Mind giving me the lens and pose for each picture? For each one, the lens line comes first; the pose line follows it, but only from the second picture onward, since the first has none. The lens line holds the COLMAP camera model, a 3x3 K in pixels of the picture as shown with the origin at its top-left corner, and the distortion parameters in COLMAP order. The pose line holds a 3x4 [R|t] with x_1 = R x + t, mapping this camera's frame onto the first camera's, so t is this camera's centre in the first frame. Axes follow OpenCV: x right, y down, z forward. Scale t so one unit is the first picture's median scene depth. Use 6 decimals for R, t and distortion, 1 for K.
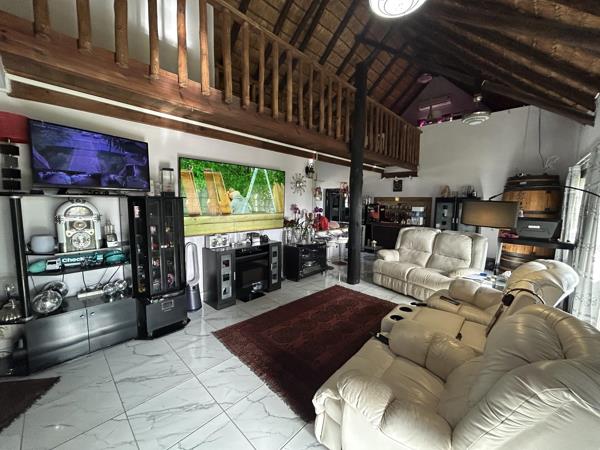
lens RADIAL K [[241.5, 0, 301.2], [0, 241.5, 224.2], [0, 0, 1]] dist [-0.000170, -0.000054]
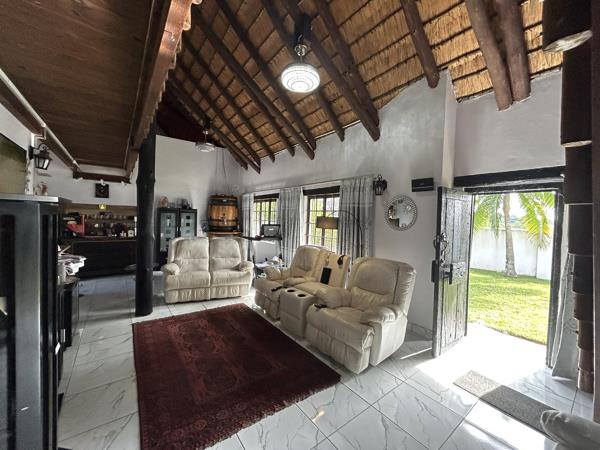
lens RADIAL K [[241.5, 0, 301.2], [0, 241.5, 224.2], [0, 0, 1]] dist [-0.000170, -0.000054]
pose [[0.157844, -0.035303, 0.986833, -0.633689], [0.064627, 0.997587, 0.025351, -0.050570], [-0.985347, 0.059775, 0.159744, 0.453903]]
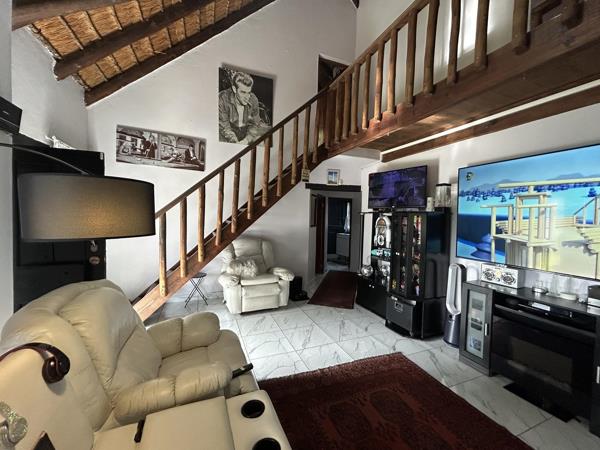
lens RADIAL K [[241.5, 0, 301.2], [0, 241.5, 224.2], [0, 0, 1]] dist [-0.000170, -0.000054]
pose [[-0.403373, 0.006279, -0.915014, 0.522827], [-0.118565, 0.991188, 0.059070, -0.047836], [0.907322, 0.132316, -0.399074, 0.773436]]
